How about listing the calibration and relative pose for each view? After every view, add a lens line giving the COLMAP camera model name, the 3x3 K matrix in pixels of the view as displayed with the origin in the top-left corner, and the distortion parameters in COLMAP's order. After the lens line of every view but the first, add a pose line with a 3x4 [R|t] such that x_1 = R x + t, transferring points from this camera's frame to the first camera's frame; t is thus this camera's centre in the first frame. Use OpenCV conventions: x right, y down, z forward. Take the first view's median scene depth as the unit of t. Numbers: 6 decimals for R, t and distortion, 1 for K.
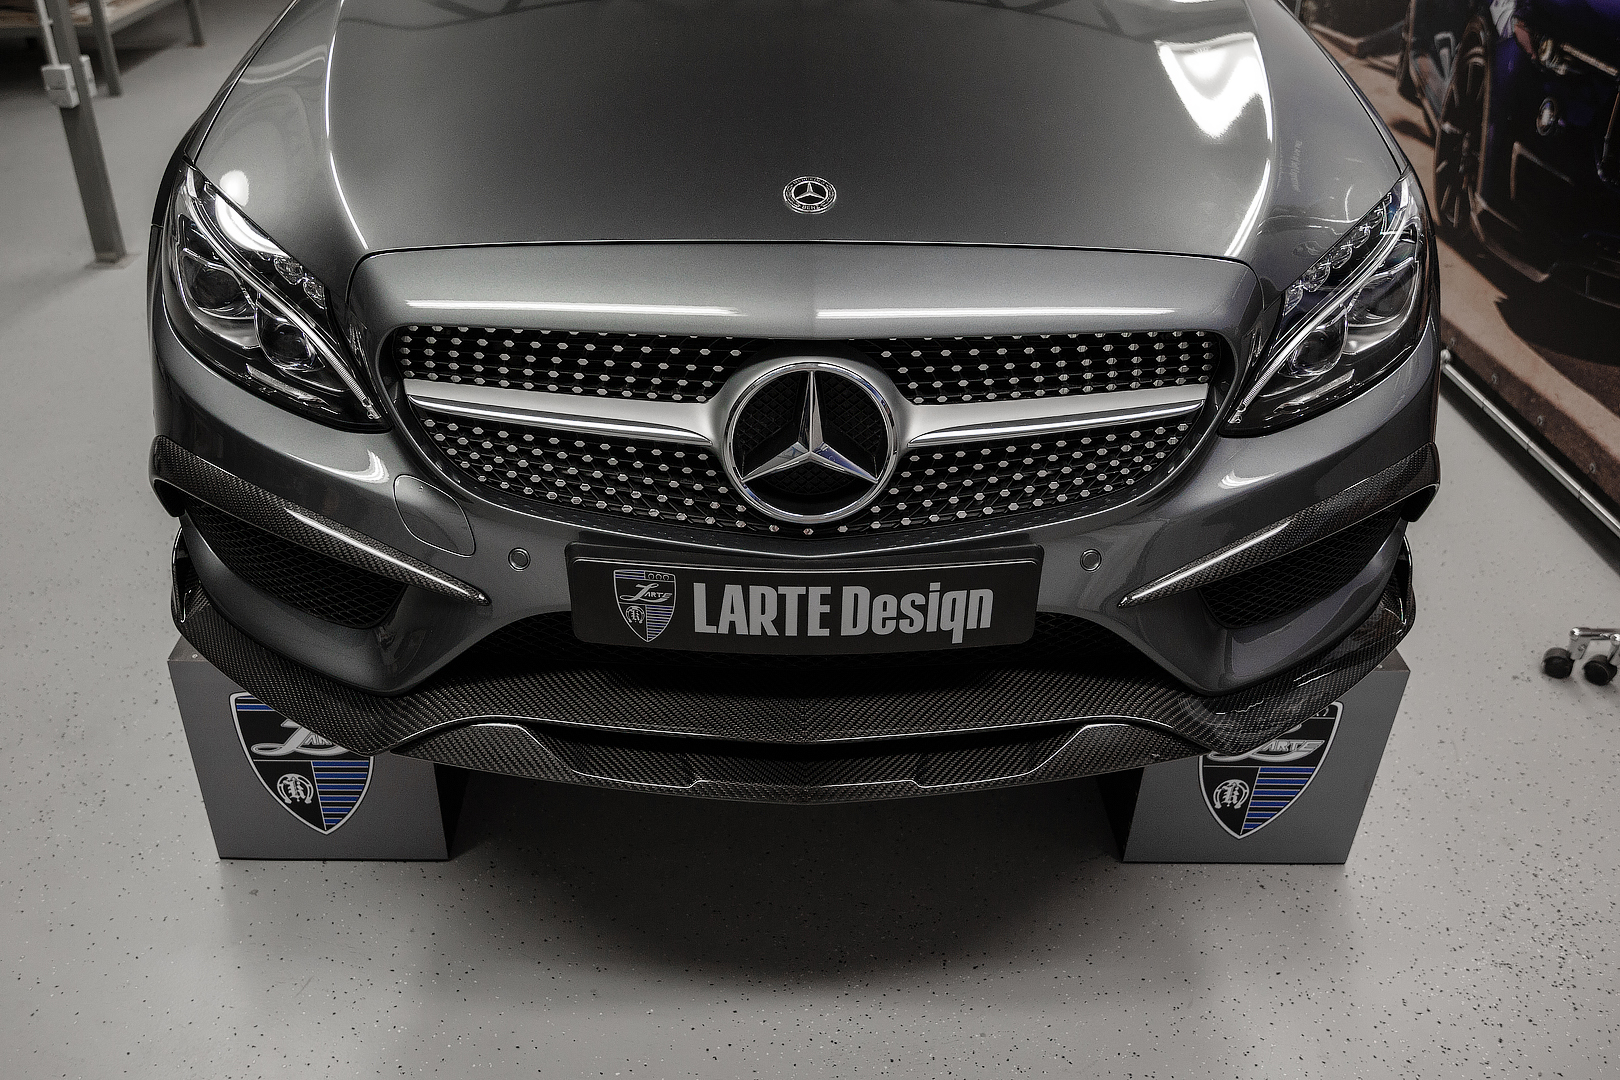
lens RADIAL K [[1406.4, 0, 793.8], [0, 1406.4, 539.8], [0, 0, 1]] dist [-0.113439, 0.089872]
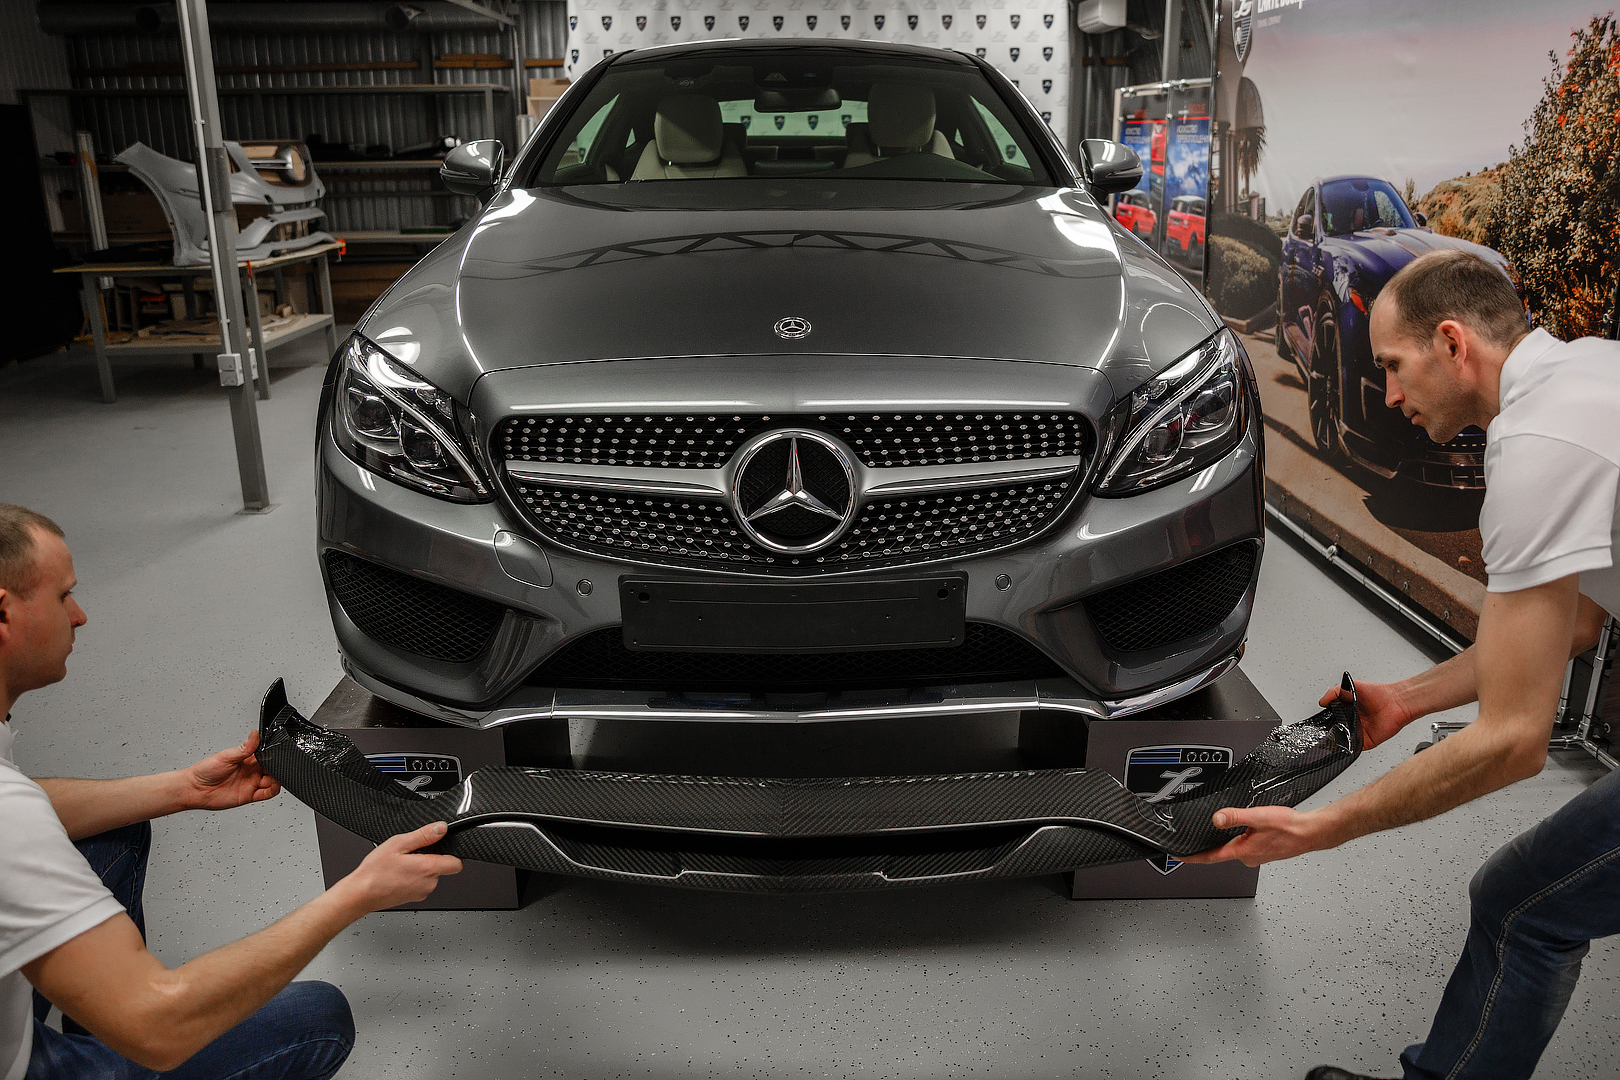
lens RADIAL K [[1243.6, 0, 853.7], [0, 1243.6, 506.8], [0, 0, 1]] dist [-0.110788, 0.082613]
pose [[0.999619, -0.018035, 0.020875, 0.042860], [0.022738, 0.967131, -0.253259, 0.251191], [-0.015621, 0.253637, 0.967173, -0.192137]]
